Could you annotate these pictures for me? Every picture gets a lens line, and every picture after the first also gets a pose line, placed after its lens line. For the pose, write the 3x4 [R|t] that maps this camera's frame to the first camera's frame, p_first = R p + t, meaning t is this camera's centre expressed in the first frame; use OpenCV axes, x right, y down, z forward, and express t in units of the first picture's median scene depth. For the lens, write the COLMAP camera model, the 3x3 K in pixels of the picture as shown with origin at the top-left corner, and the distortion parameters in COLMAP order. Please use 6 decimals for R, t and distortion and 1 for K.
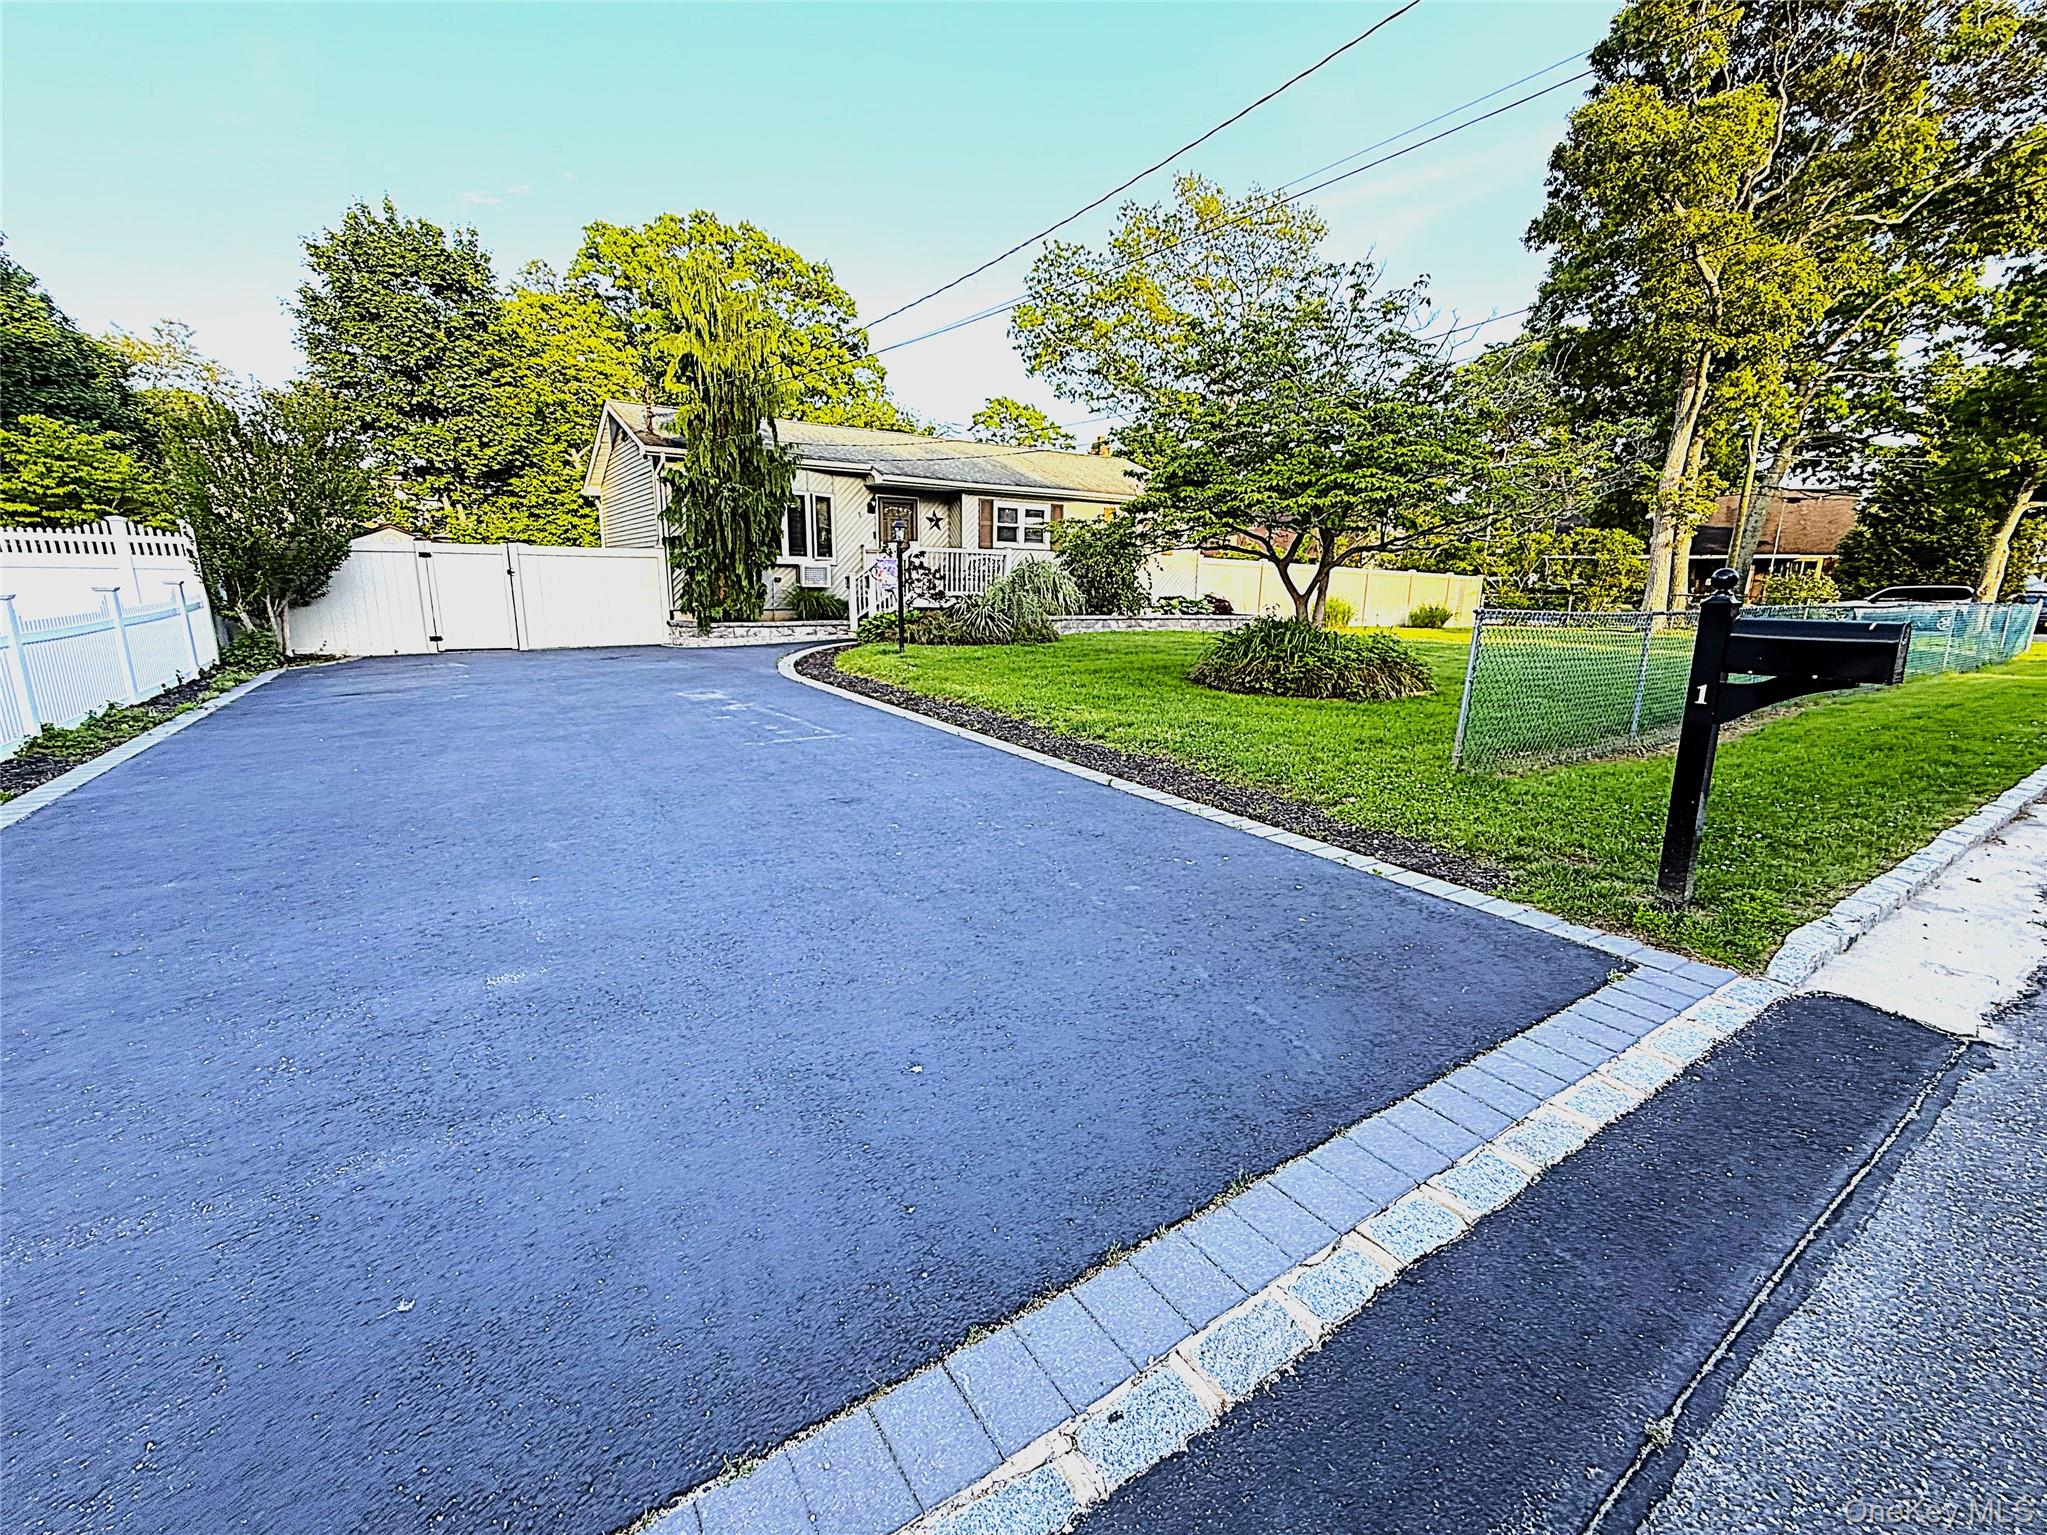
lens RADIAL K [[822.1, 0, 1017.9], [0, 822.1, 763.3], [0, 0, 1]] dist [0.000440, 0.000014]
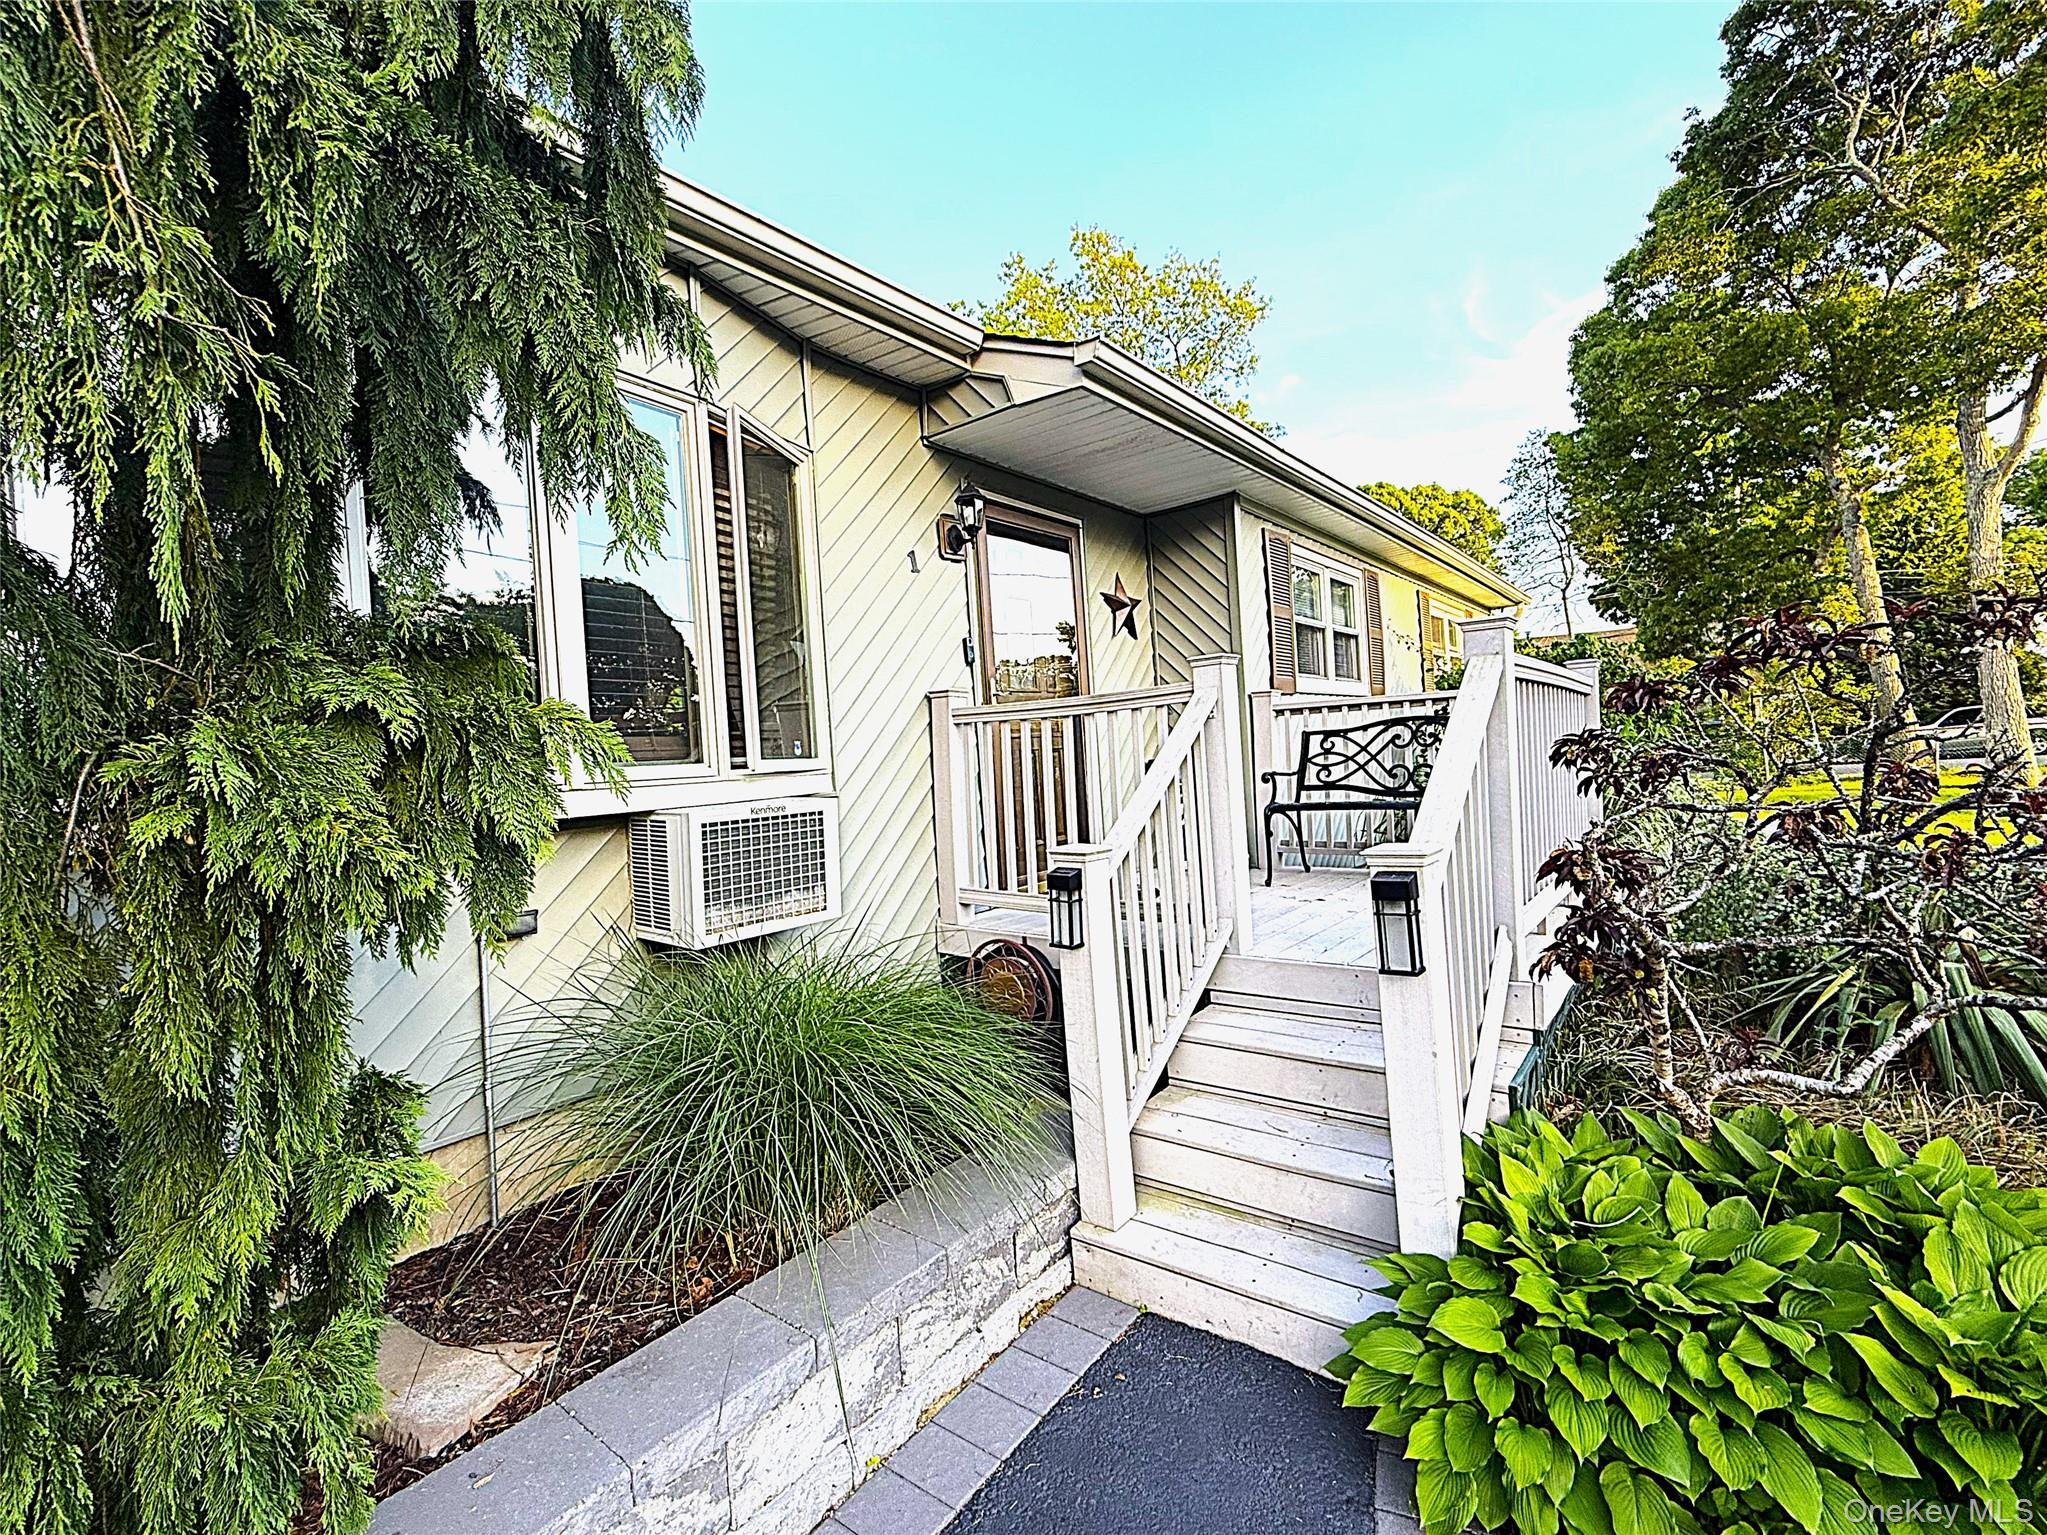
lens RADIAL K [[889.0, 0, 1023.5], [0, 889.0, 767.5], [0, 0, 1]] dist [0.009241, 0.000065]
pose [[0.952217, -0.079321, 0.294941, -0.234751], [0.145304, 0.967053, -0.209036, -0.192541], [-0.268642, 0.241904, 0.932370, 0.772921]]
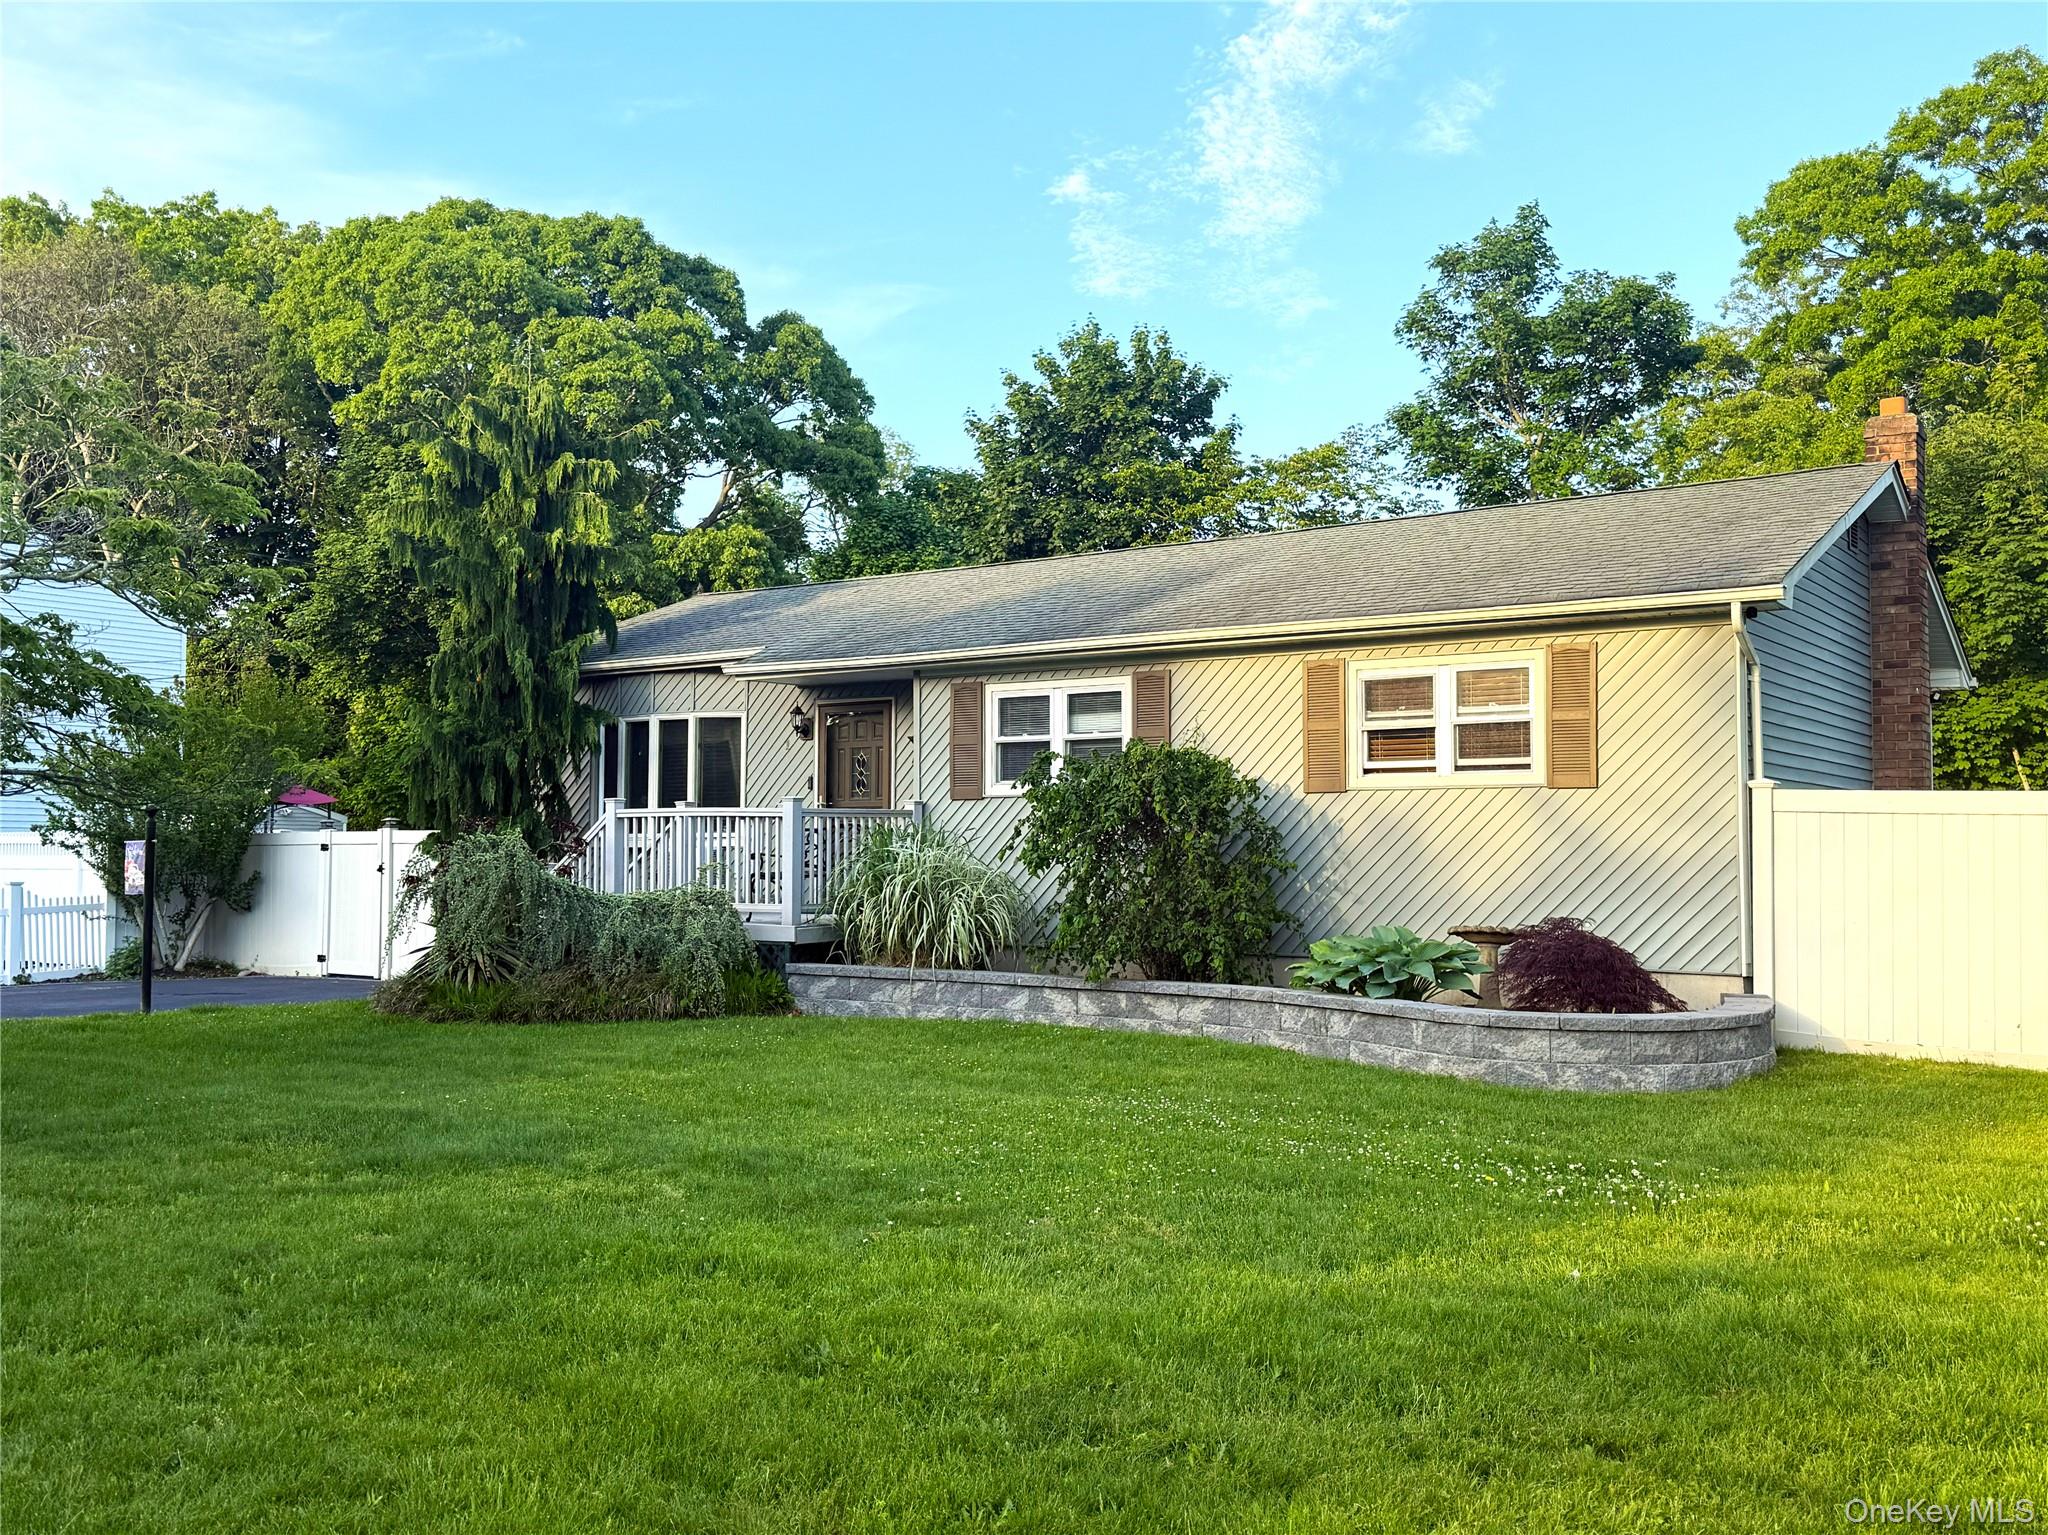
lens RADIAL K [[1817.0, 0, 1074.4], [0, 1817.0, 768.5], [0, 0, 1]] dist [0.191577, -0.407758]
pose [[0.397824, -0.055415, -0.915786, 0.854977], [-0.193566, 0.970636, -0.142821, -0.164440], [0.896810, 0.234083, 0.375416, 0.738675]]
